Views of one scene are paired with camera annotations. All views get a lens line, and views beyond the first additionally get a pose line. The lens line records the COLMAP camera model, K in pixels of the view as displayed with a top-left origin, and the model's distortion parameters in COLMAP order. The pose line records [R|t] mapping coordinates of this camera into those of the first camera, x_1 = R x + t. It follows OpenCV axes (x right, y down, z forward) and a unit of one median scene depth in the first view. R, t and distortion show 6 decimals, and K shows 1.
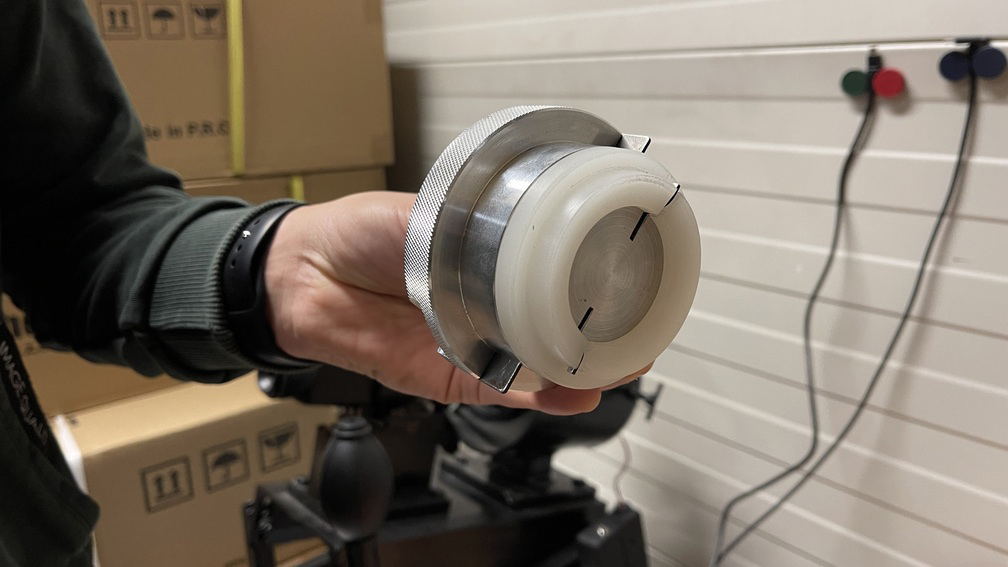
lens RADIAL K [[754.8, 0, 504.0], [0, 754.8, 283.5], [0, 0, 1]] dist [0.047361, 0.000586]
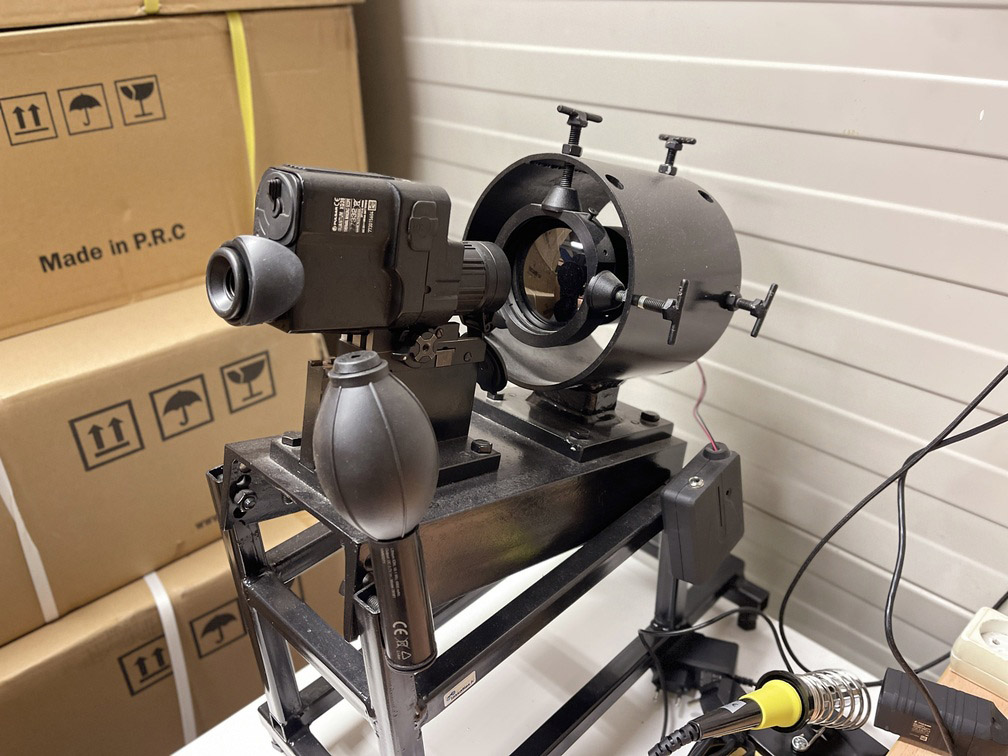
lens RADIAL K [[763.6, 0, 508.3], [0, 763.6, 378.3], [0, 0, 1]] dist [0.070975, -0.101077]
pose [[0.998277, -0.034978, 0.047102, -0.083891], [0.022978, 0.971801, 0.234681, 0.038663], [-0.053983, -0.233195, 0.970930, 0.273784]]
